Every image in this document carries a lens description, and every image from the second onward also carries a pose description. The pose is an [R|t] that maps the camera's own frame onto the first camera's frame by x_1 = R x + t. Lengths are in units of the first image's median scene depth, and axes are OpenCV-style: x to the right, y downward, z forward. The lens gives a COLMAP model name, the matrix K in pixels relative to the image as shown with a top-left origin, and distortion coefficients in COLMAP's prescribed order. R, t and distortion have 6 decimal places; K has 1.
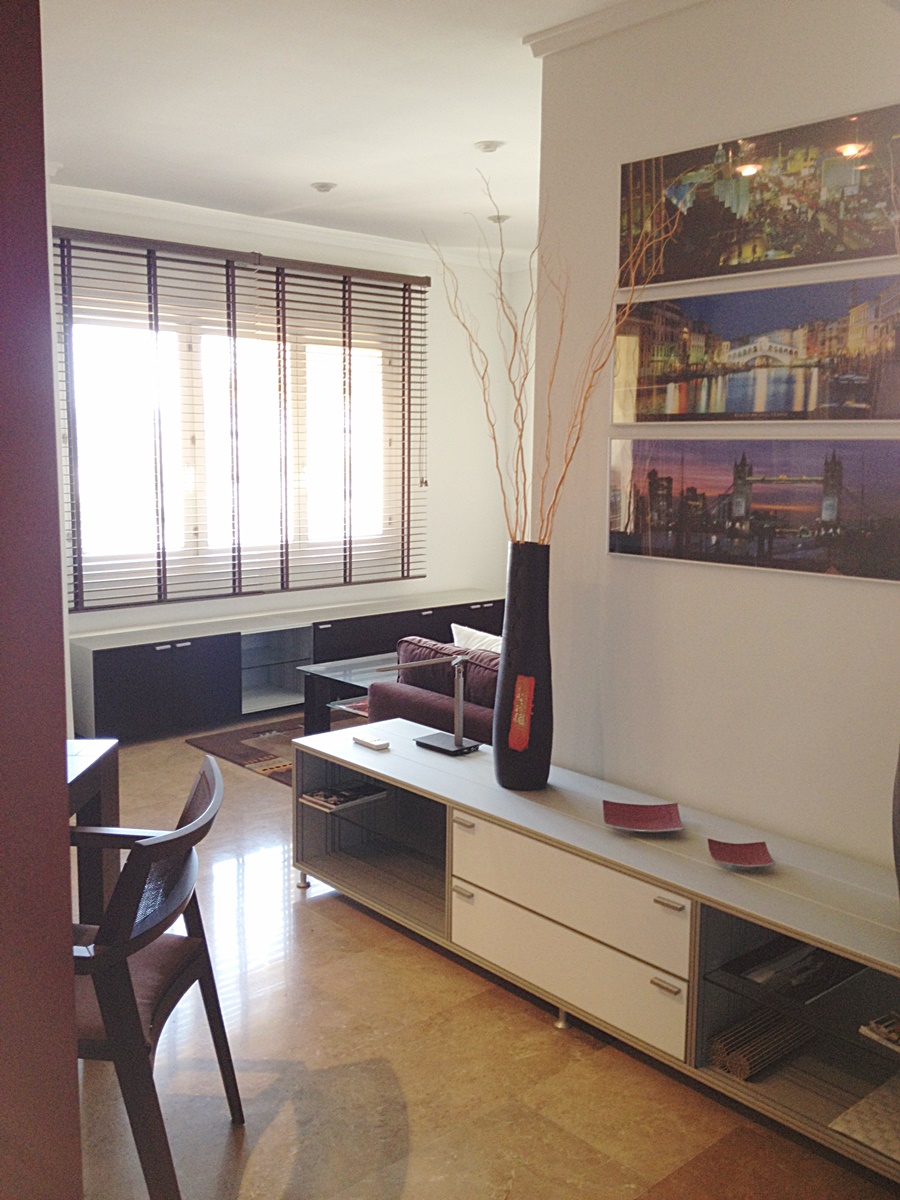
lens RADIAL K [[1120.7, 0, 450.4], [0, 1120.7, 601.3], [0, 0, 1]] dist [0.010046, 0.000000]
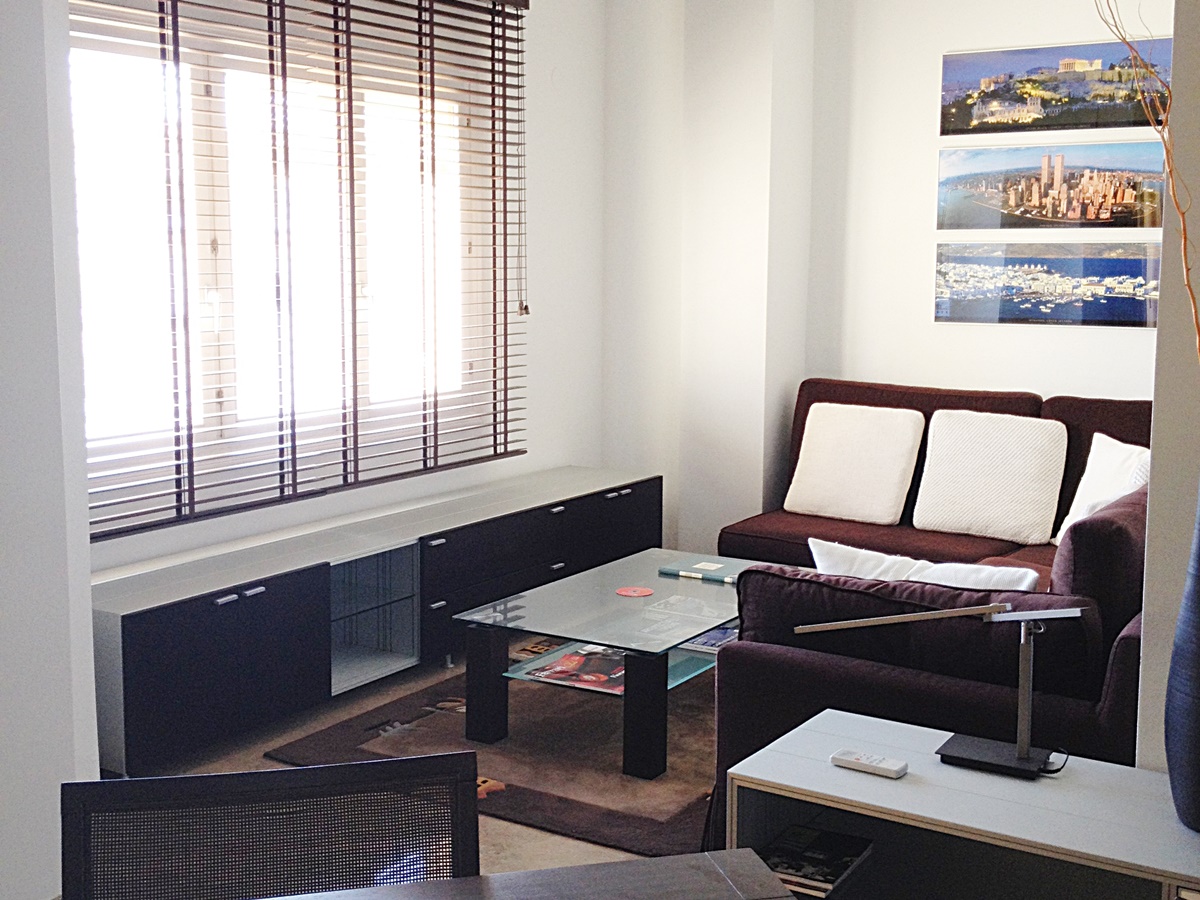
lens RADIAL K [[1463.4, 0, 599.4], [0, 1463.4, 446.9], [0, 0, 1]] dist [0.012959, 0.000000]
pose [[0.961380, -0.043352, 0.271787, -0.245858], [0.045033, 0.998985, 0.000051, -0.026712], [-0.271514, 0.012191, 0.962357, 0.189822]]
